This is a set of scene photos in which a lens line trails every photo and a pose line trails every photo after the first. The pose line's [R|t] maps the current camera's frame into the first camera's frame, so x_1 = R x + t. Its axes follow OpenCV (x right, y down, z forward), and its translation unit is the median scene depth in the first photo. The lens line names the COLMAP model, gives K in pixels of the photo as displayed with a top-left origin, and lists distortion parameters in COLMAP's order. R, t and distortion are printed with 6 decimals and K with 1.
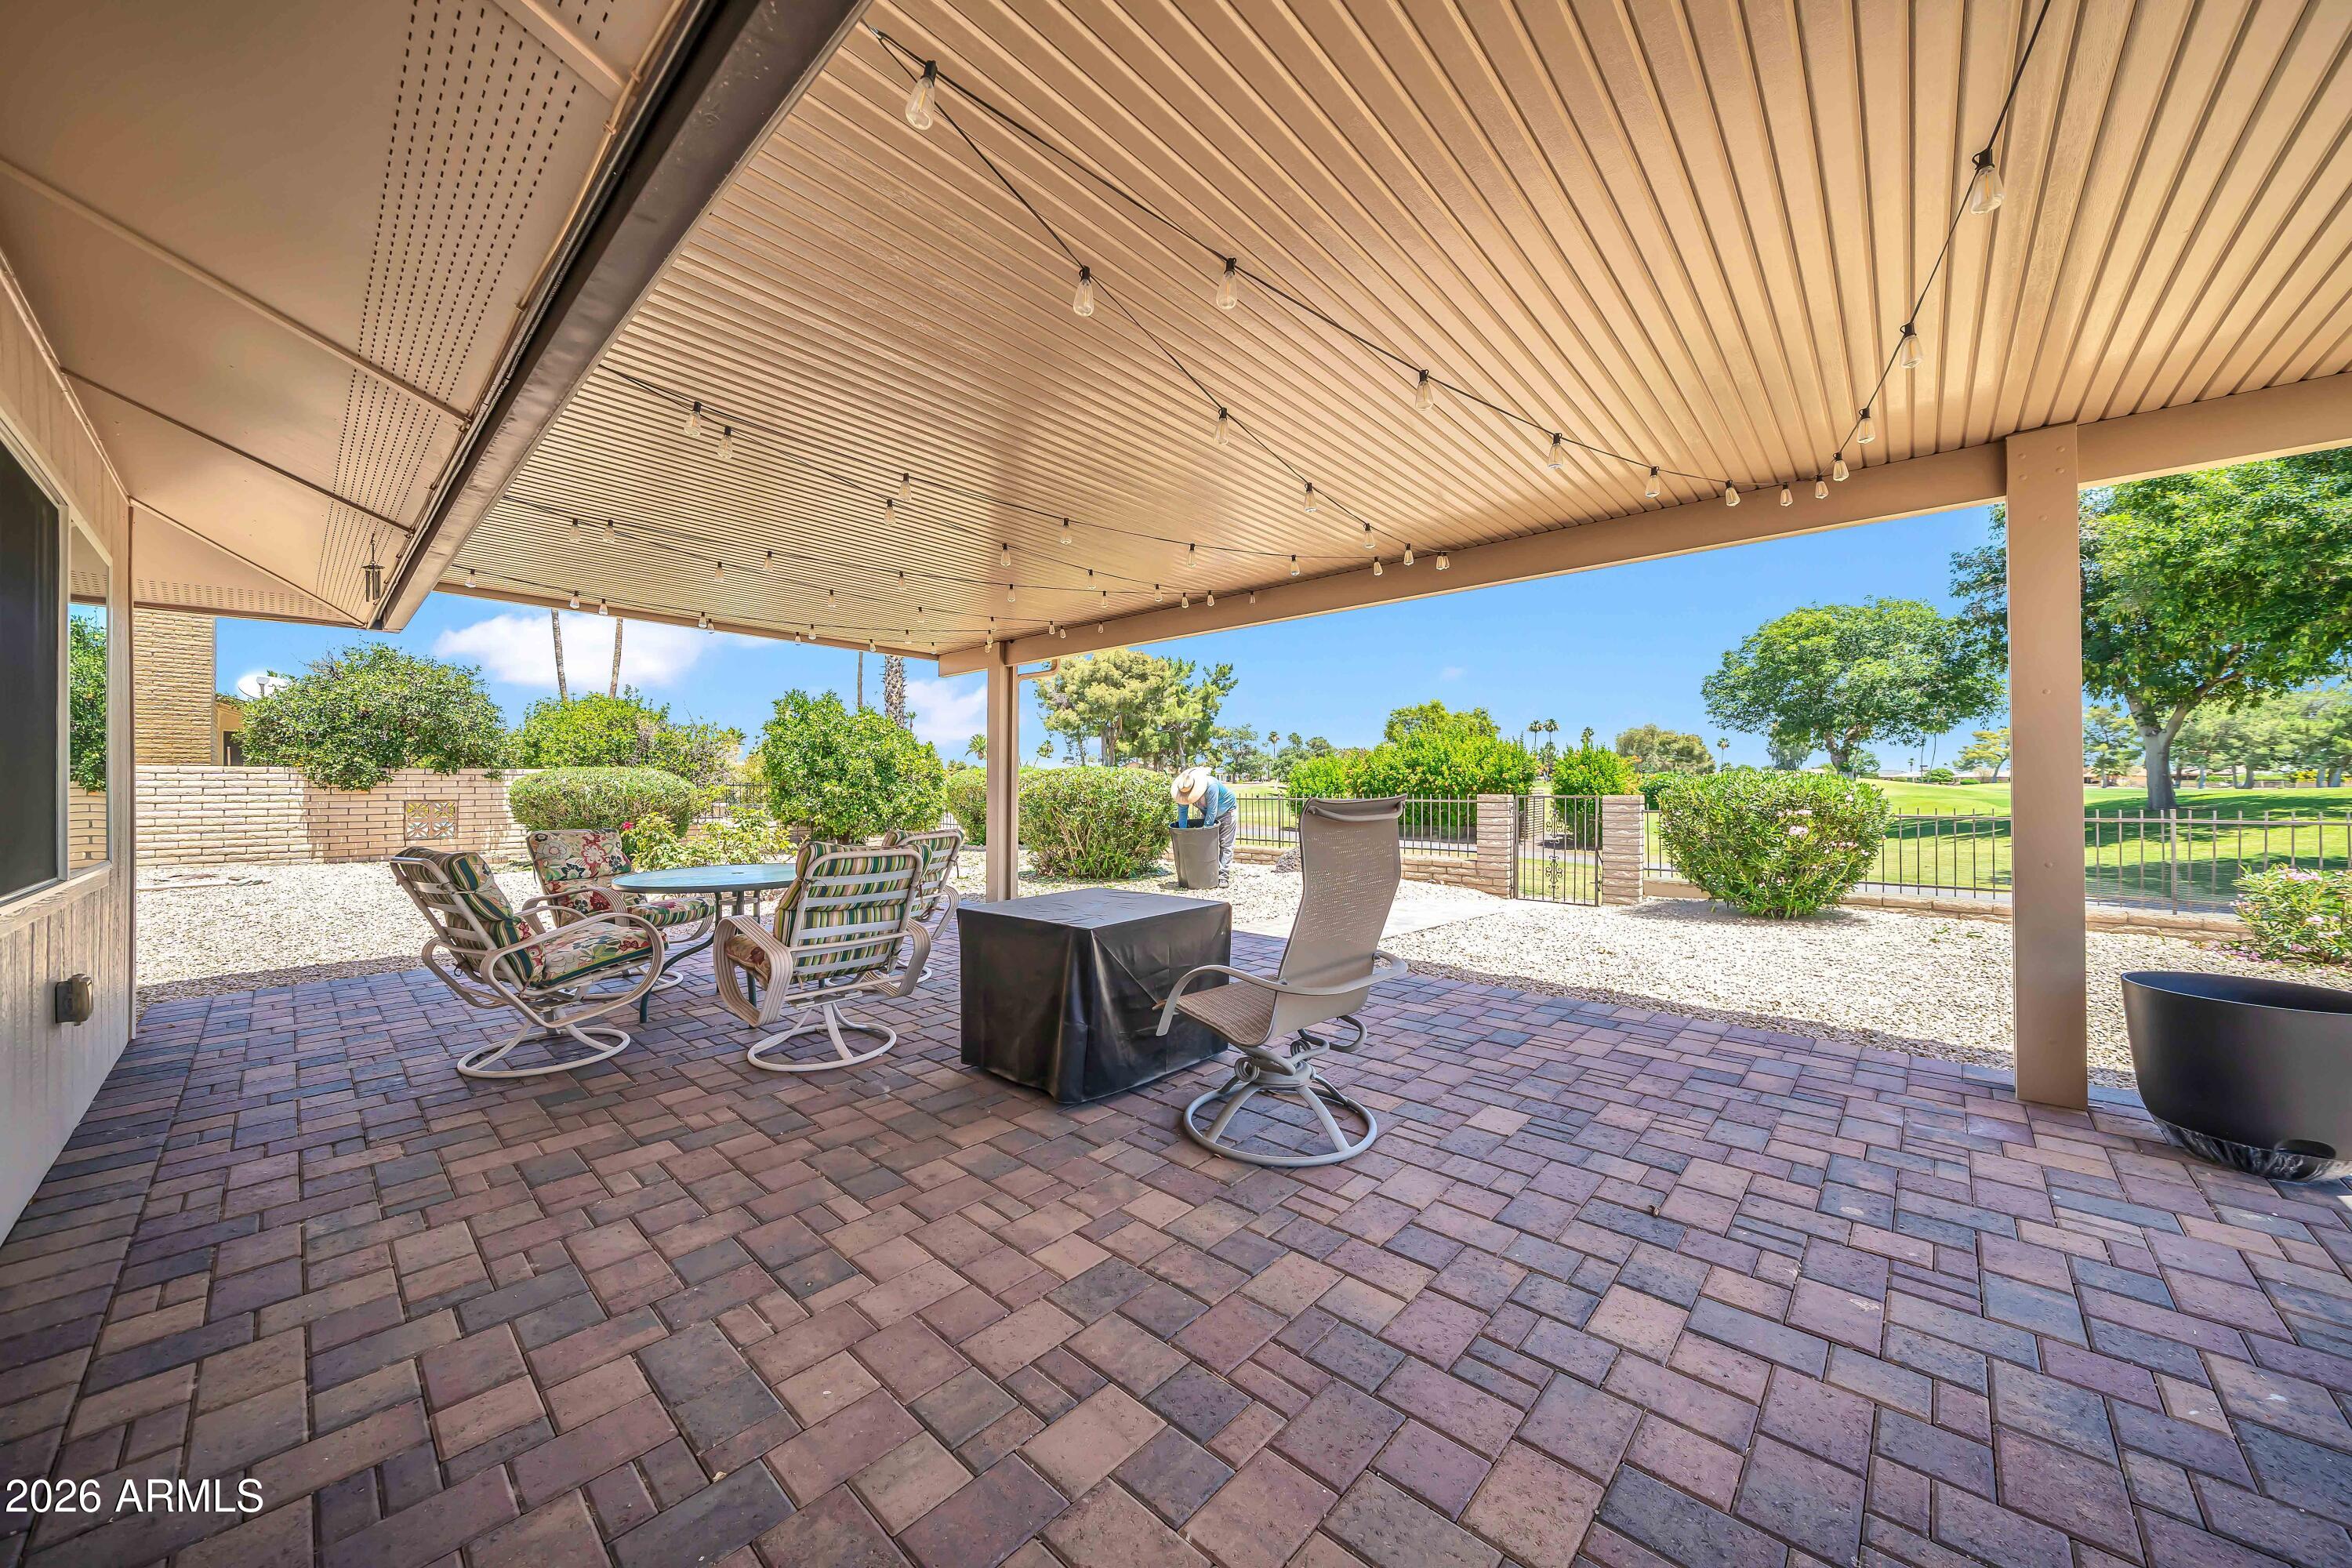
lens RADIAL K [[789.3, 0, 1173.9], [0, 789.3, 781.1], [0, 0, 1]] dist [-0.003361, -0.000016]
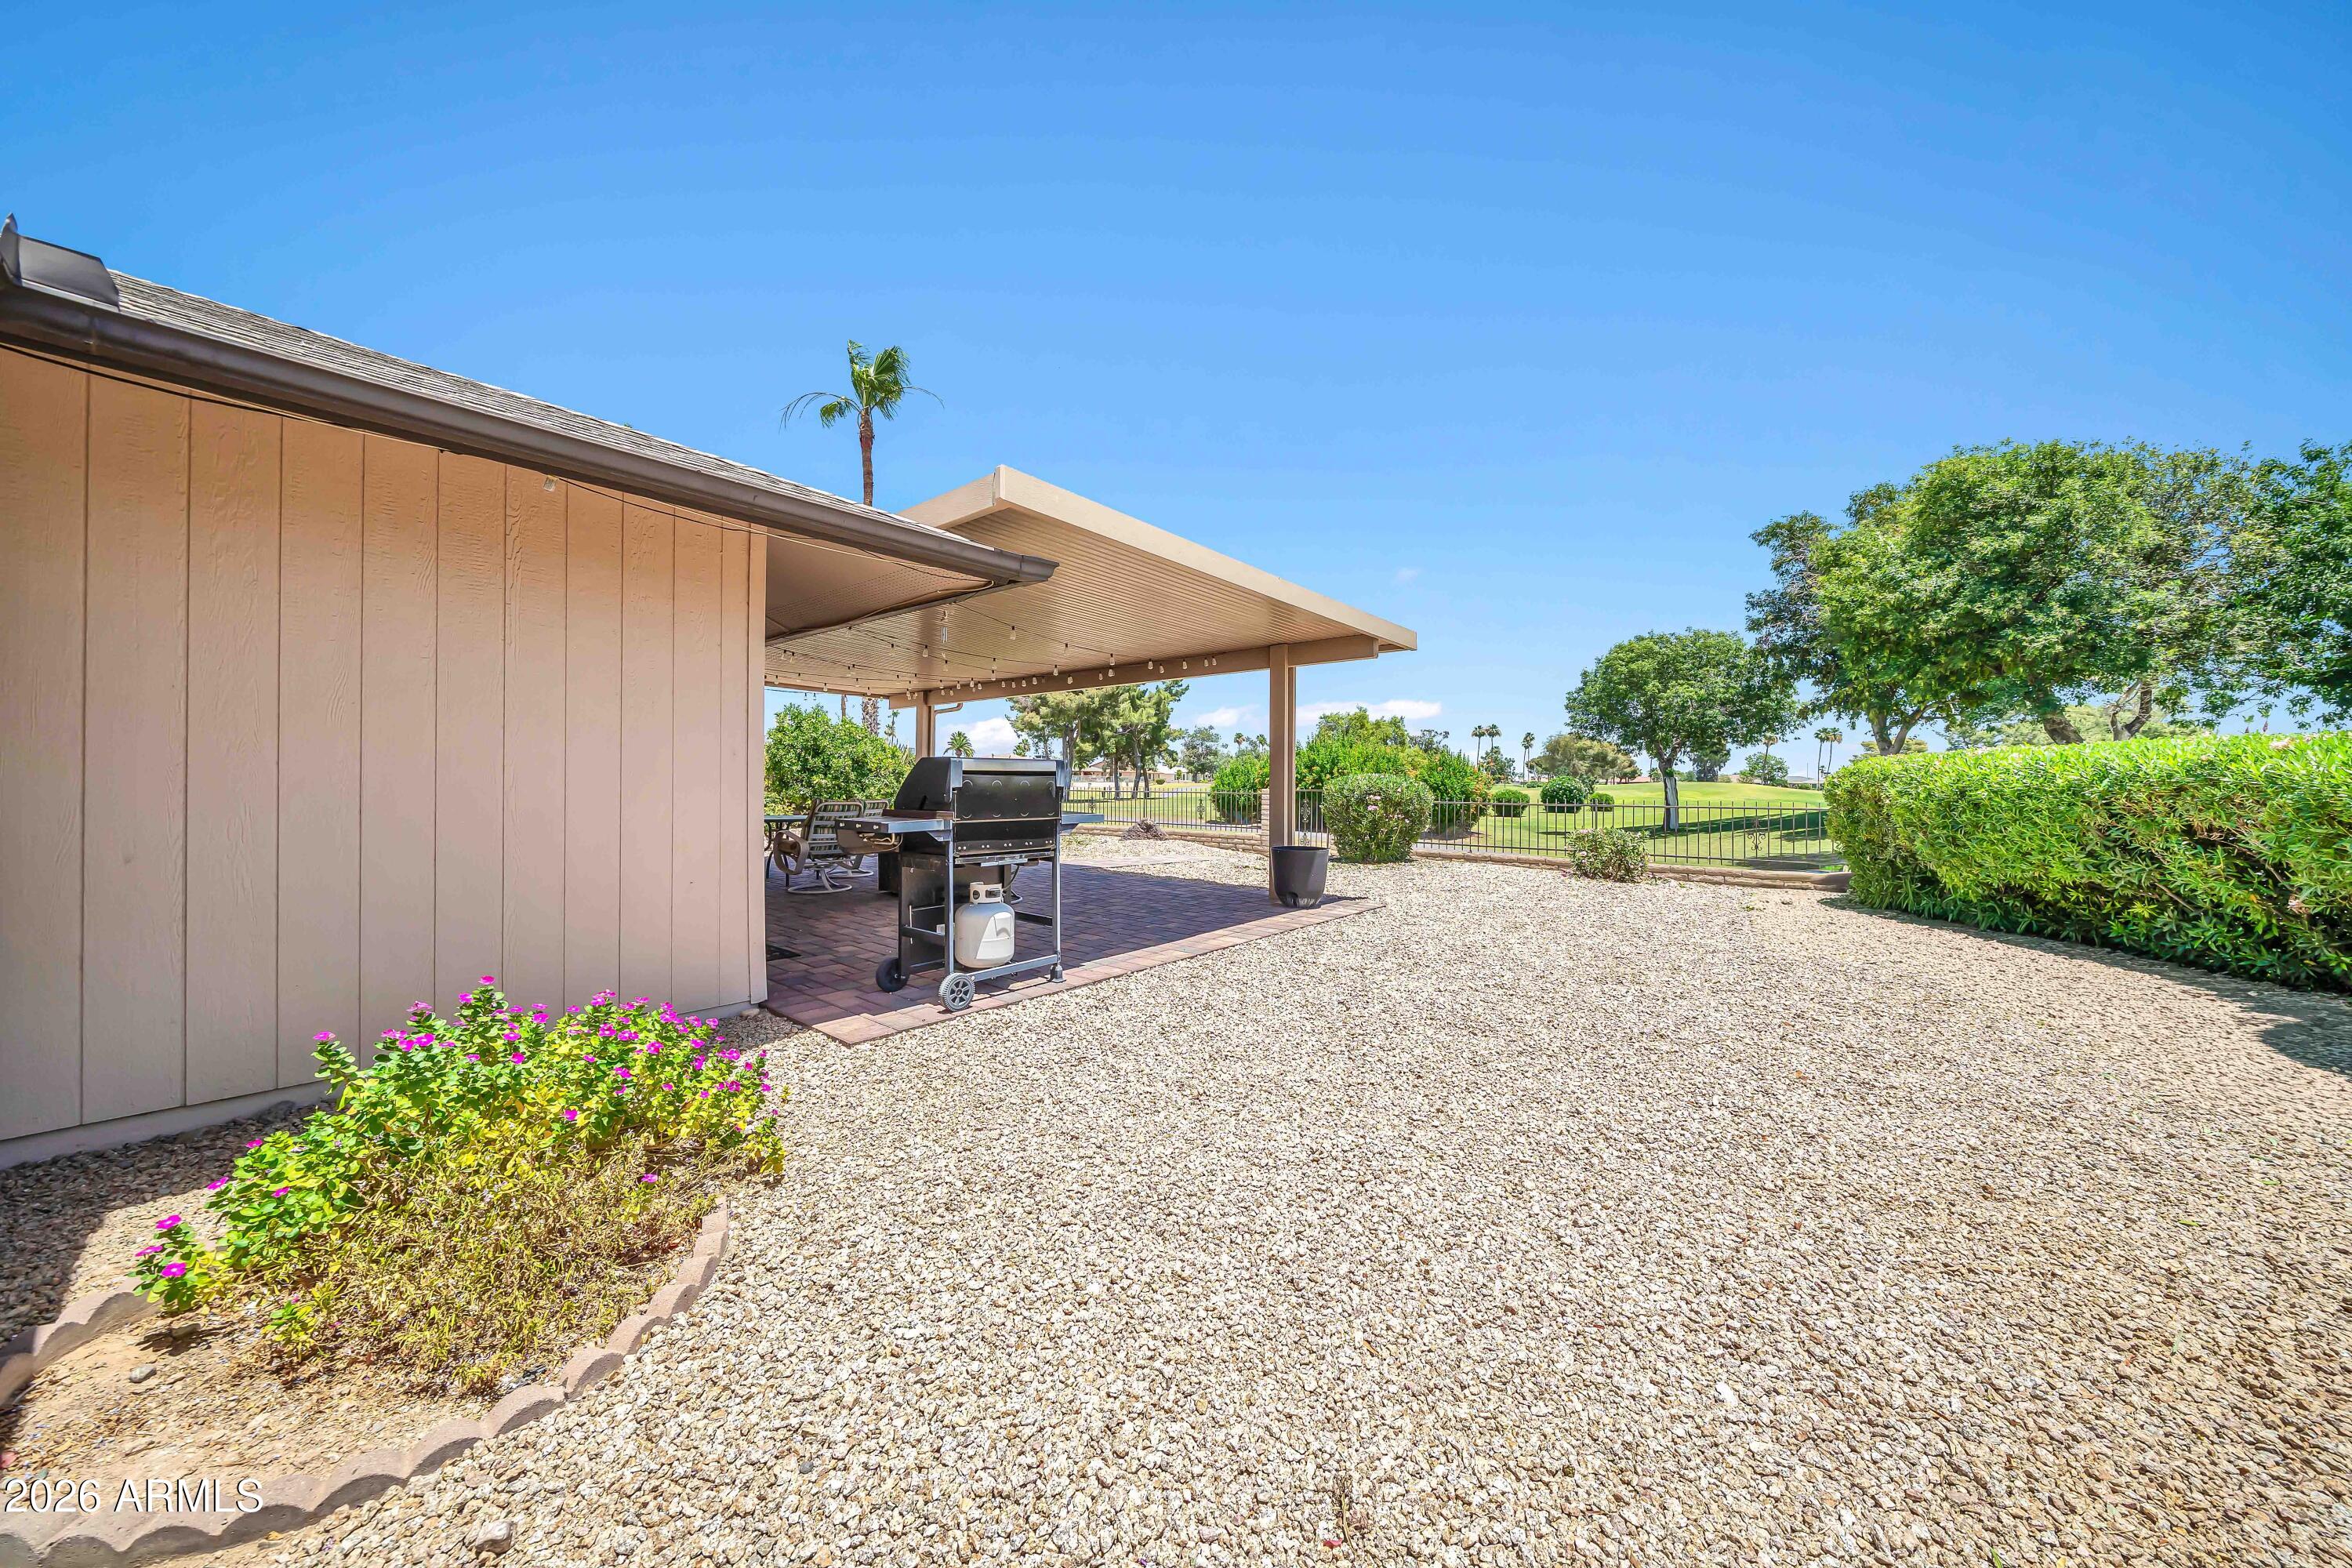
lens RADIAL K [[789.3, 0, 1136.6], [0, 789.3, 783.7], [0, 0, 1]] dist [-0.003361, -0.000016]
pose [[0.999681, 0.010809, -0.022837, 0.083638], [-0.010704, 0.999932, 0.004715, 0.001744], [0.022887, -0.004469, 0.999728, -0.202919]]
